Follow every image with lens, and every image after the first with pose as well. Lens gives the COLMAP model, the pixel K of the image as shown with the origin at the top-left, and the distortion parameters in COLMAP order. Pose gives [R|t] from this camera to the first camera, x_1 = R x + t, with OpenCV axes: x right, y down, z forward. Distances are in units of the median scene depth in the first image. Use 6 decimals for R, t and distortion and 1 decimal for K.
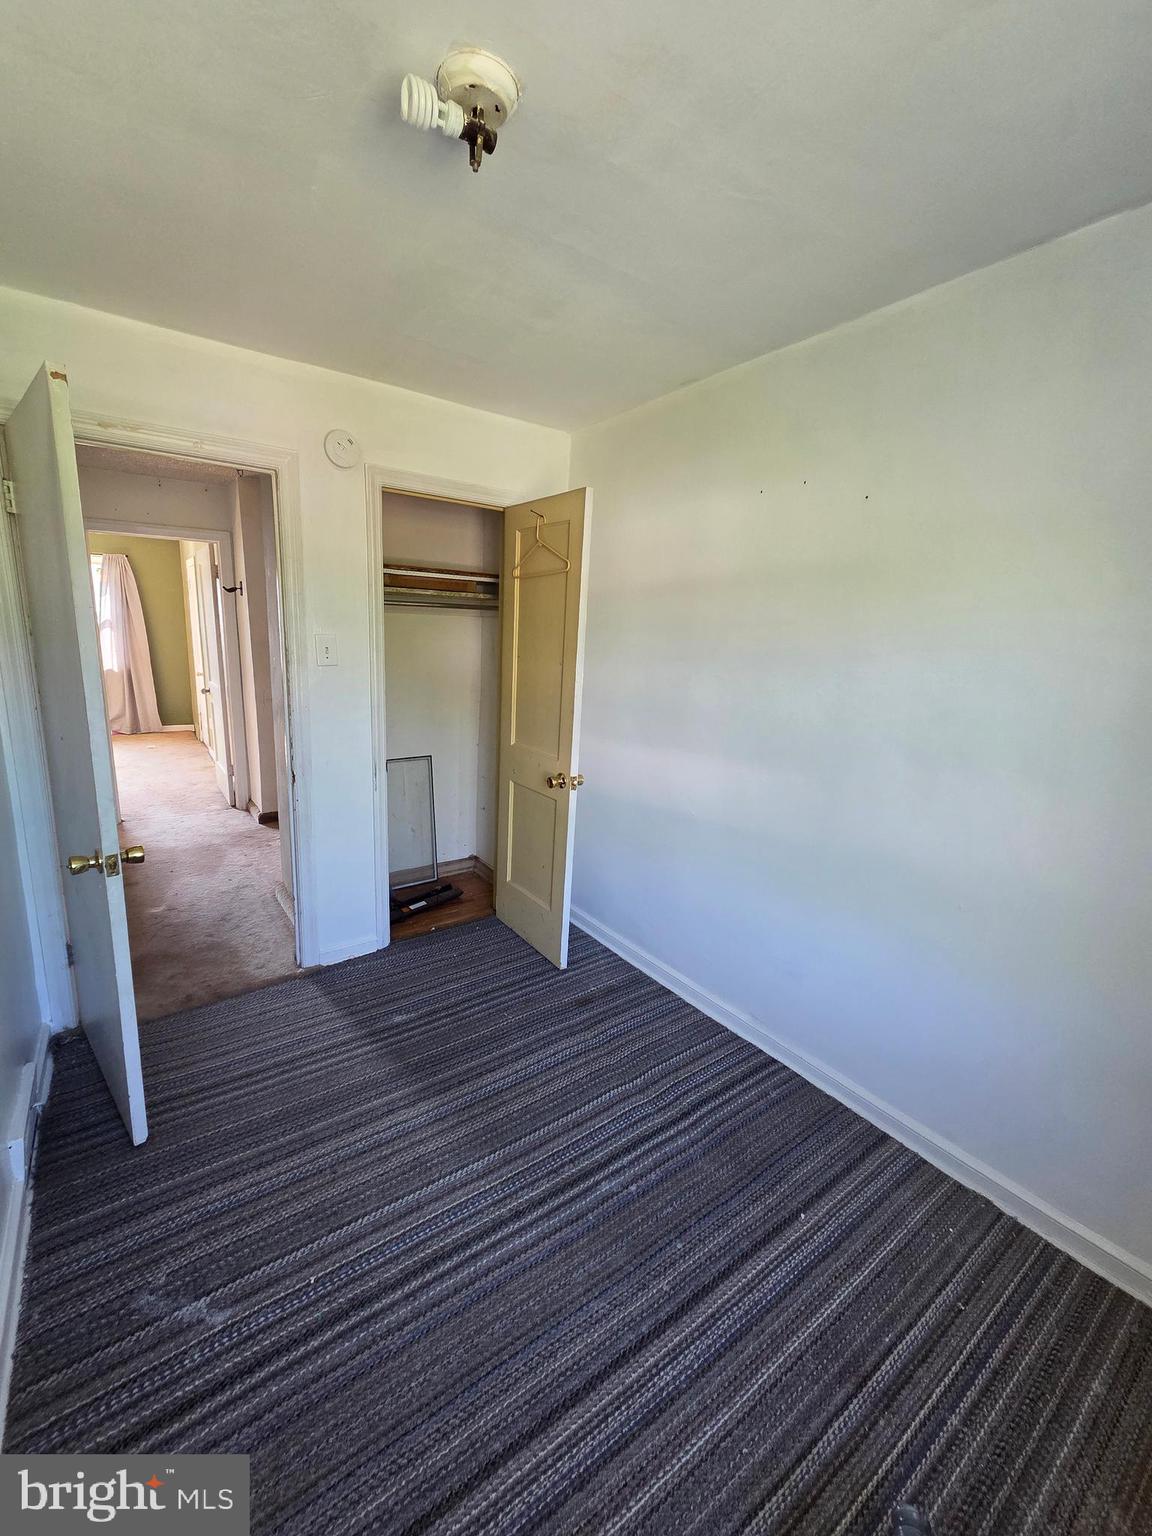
lens RADIAL K [[625.0, 0, 567.6], [0, 625.0, 768.8], [0, 0, 1]] dist [0.009151, -0.003943]
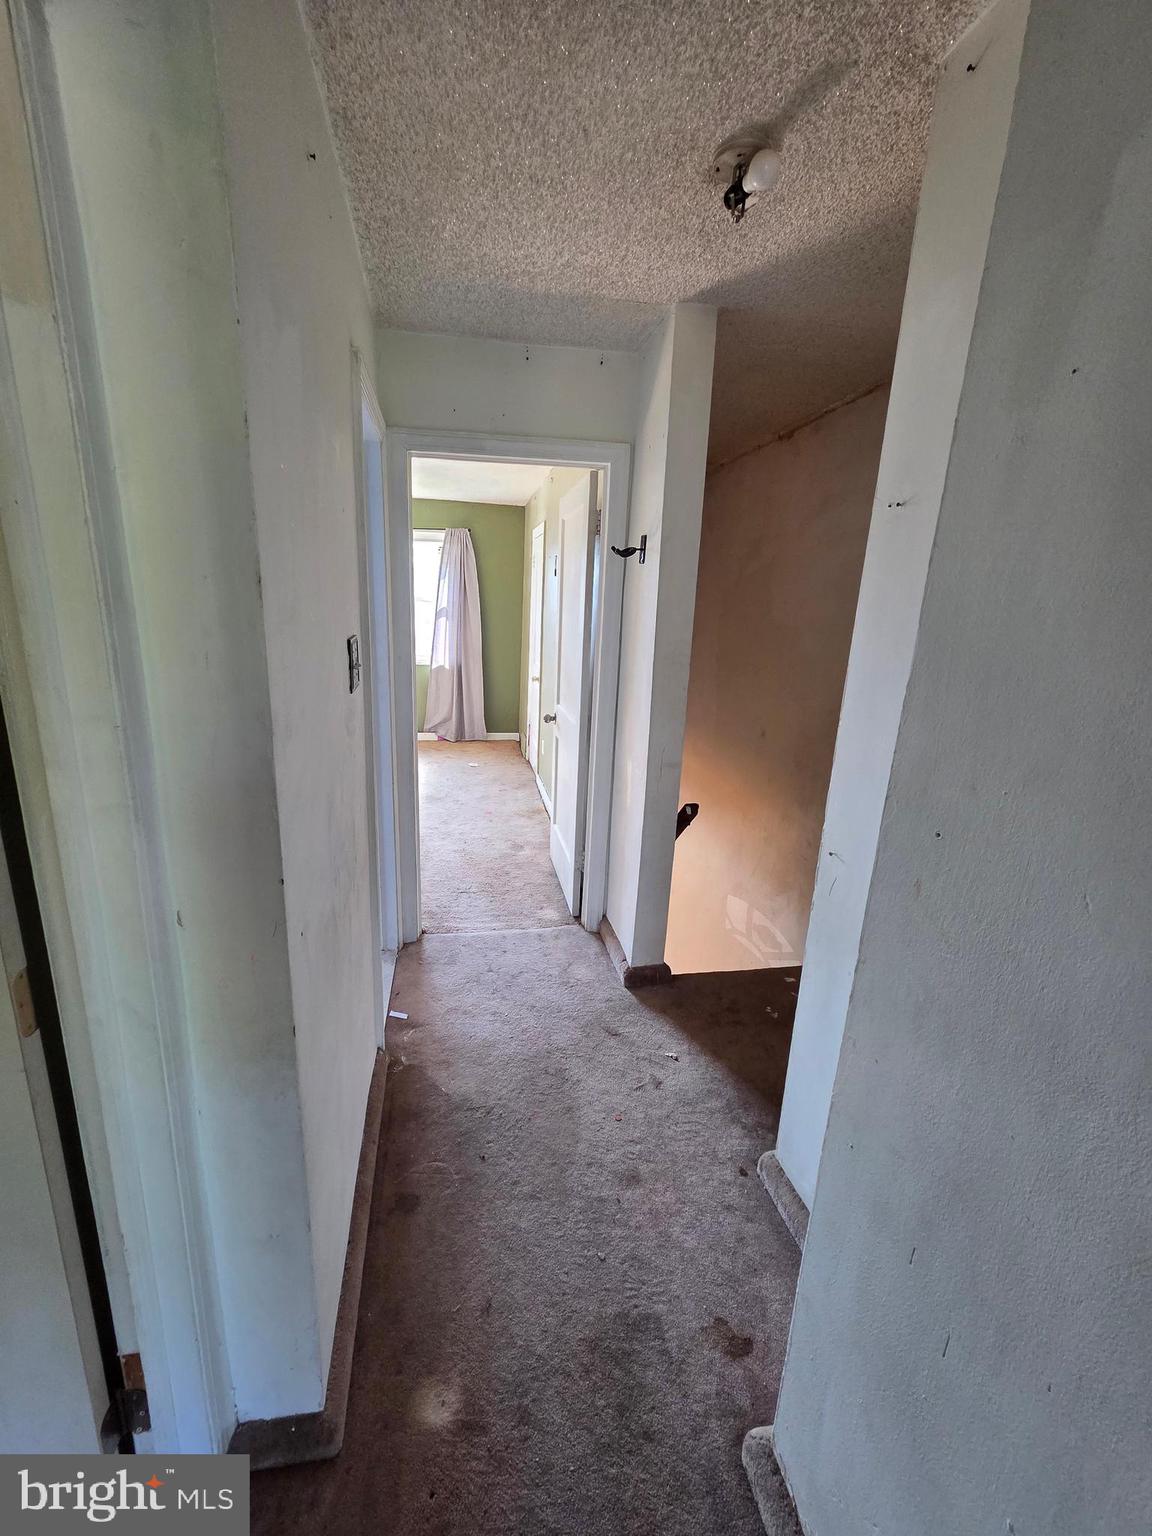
lens RADIAL K [[625.0, 0, 567.6], [0, 625.0, 768.8], [0, 0, 1]] dist [0.009151, -0.003943]
pose [[0.902098, 0.104984, -0.418567, -0.207768], [-0.094600, 0.994473, 0.045550, -0.076094], [0.421035, -0.001495, 0.907043, 0.306908]]
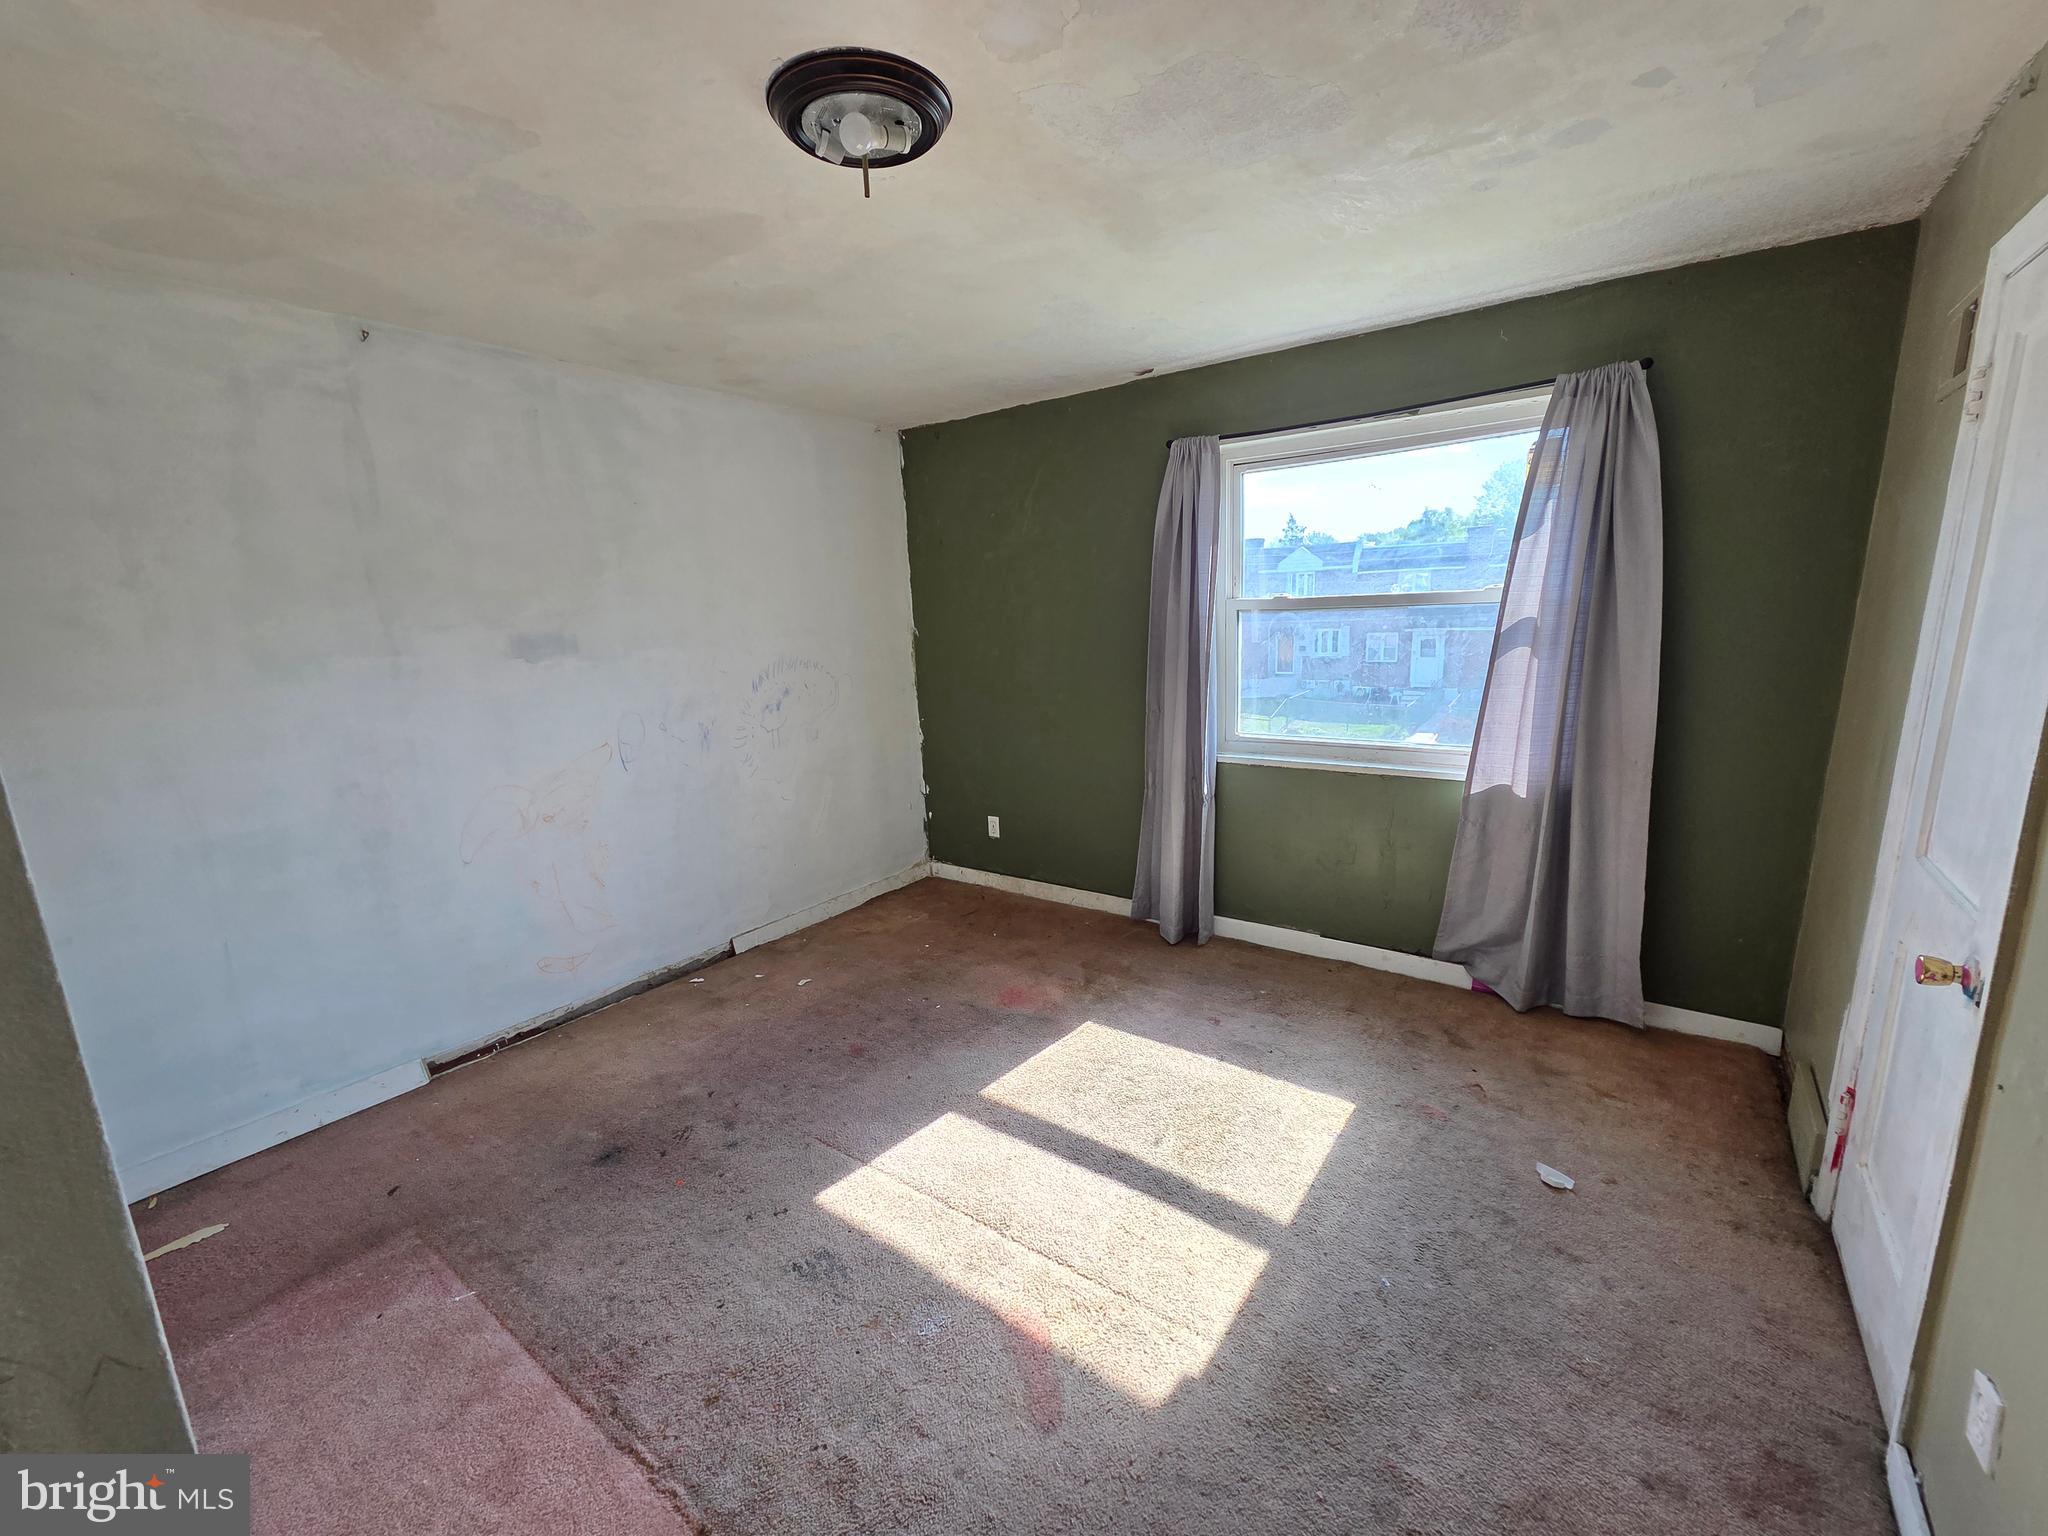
lens RADIAL K [[833.4, 0, 1025.4], [0, 833.4, 781.0], [0, 0, 1]] dist [0.009151, -0.003943]
pose [[0.314461, 0.140766, -0.938775, -0.447468], [-0.156203, 0.983137, 0.095094, -0.169521], [0.936330, 0.116737, 0.331147, 0.683622]]
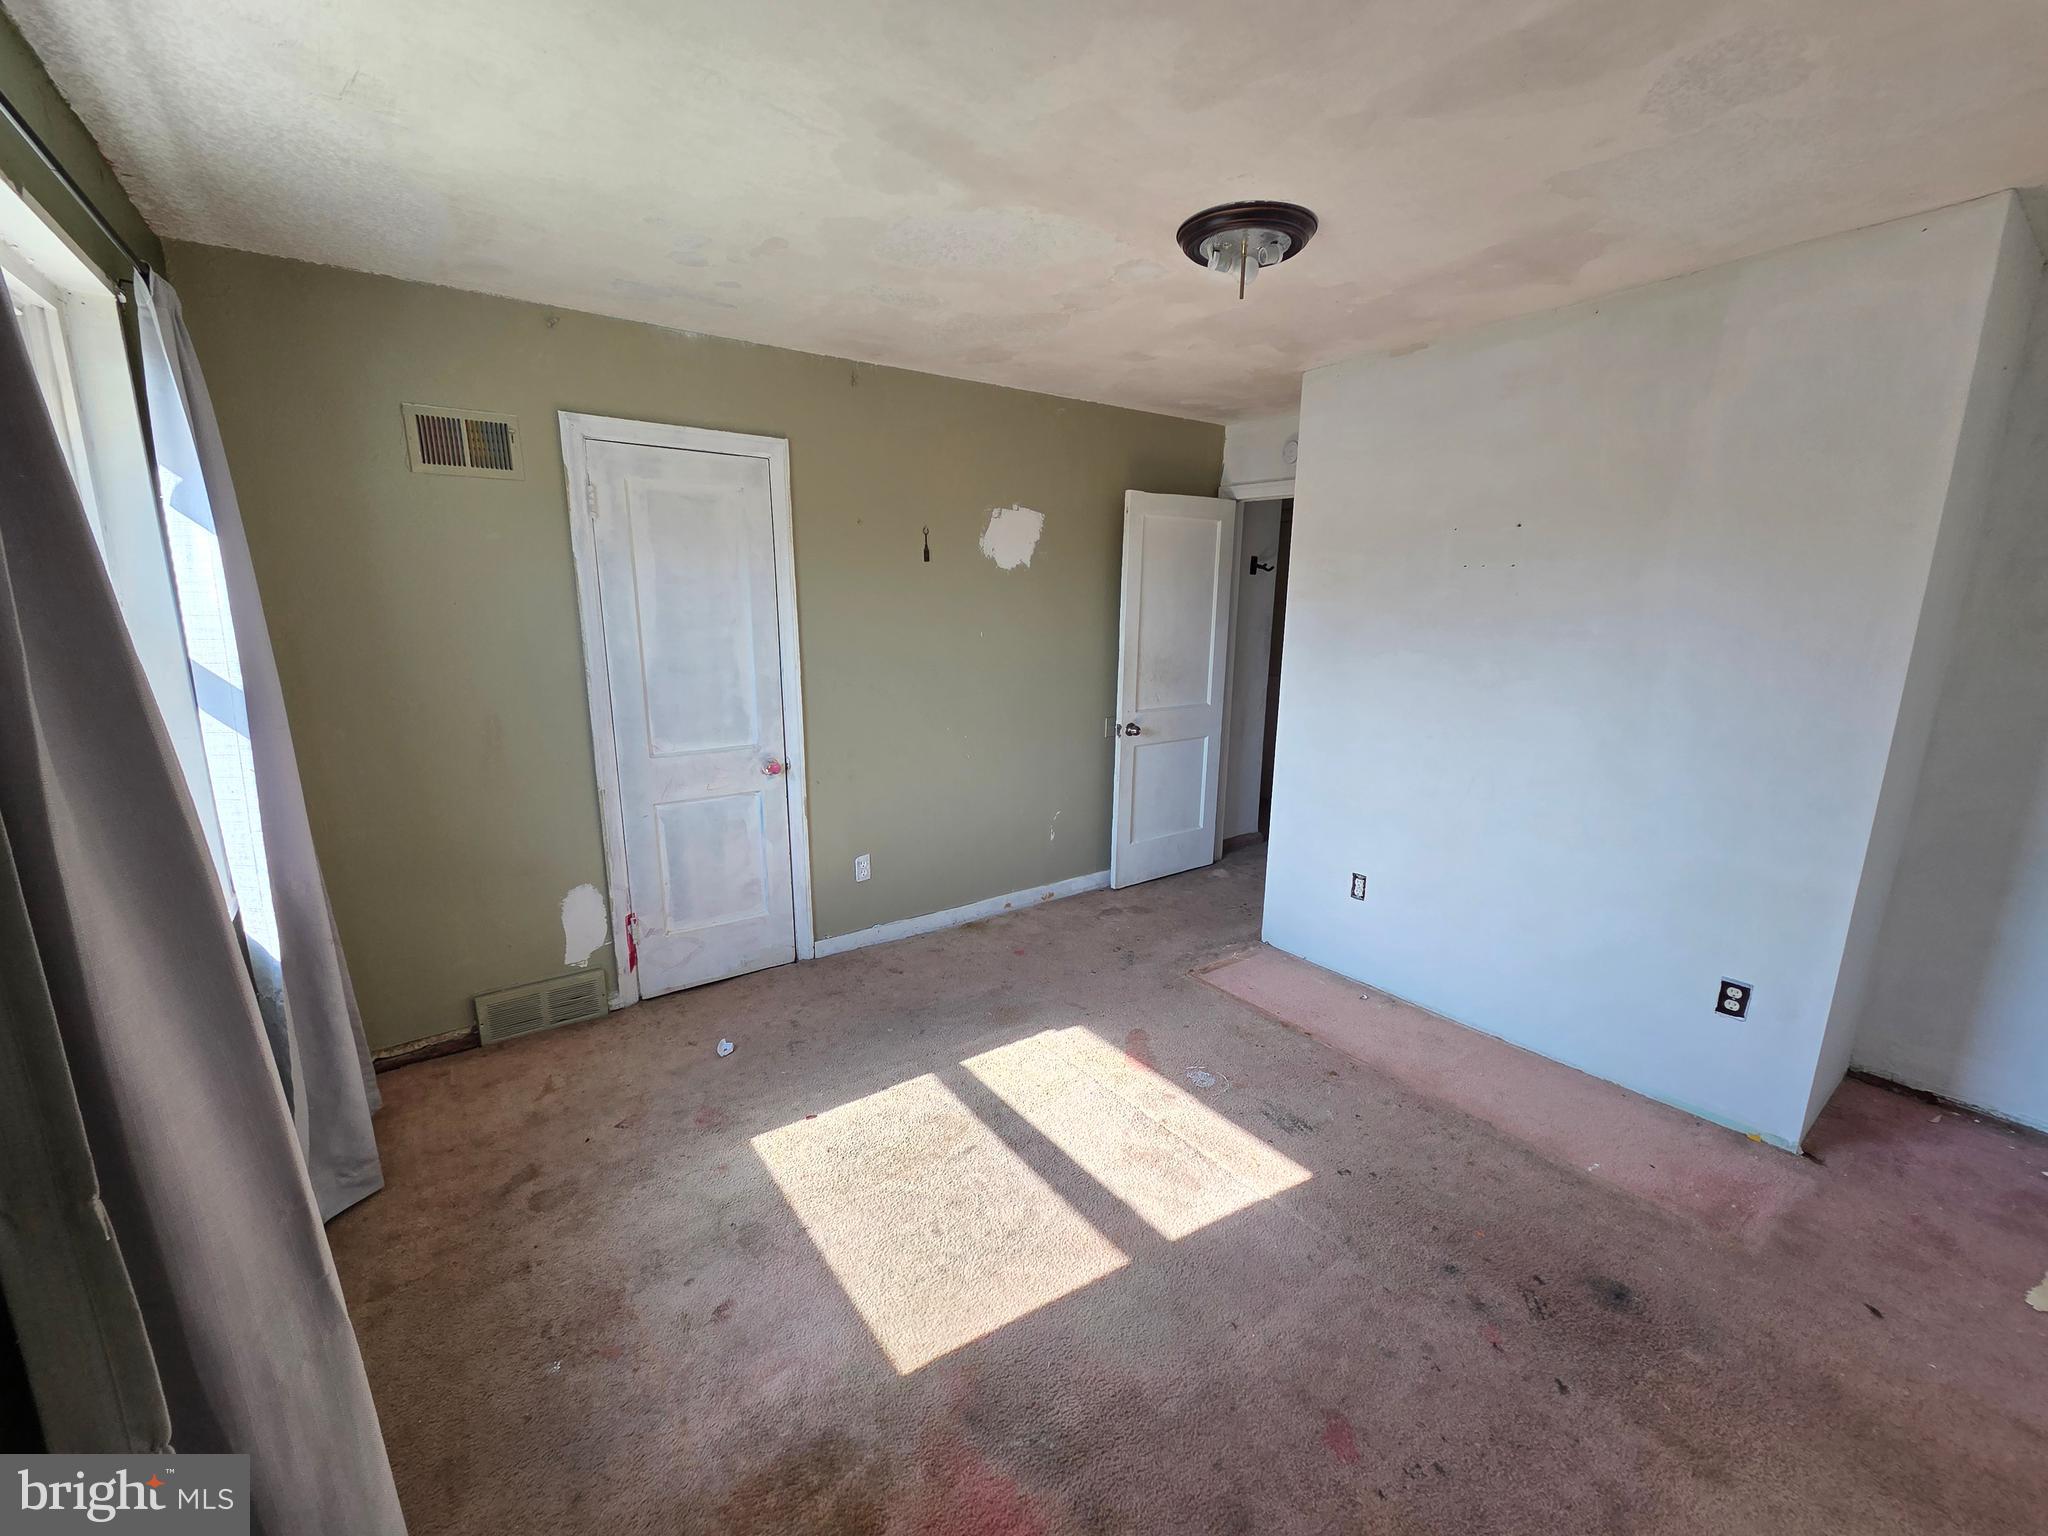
lens RADIAL K [[833.4, 0, 1025.4], [0, 833.4, 781.0], [0, 0, 1]] dist [0.009151, -0.003943]
pose [[-0.009854, -0.263373, 0.964644, -0.990625], [0.207235, 0.943208, 0.259637, -0.224050], [-0.978241, 0.202467, 0.045286, 0.790258]]
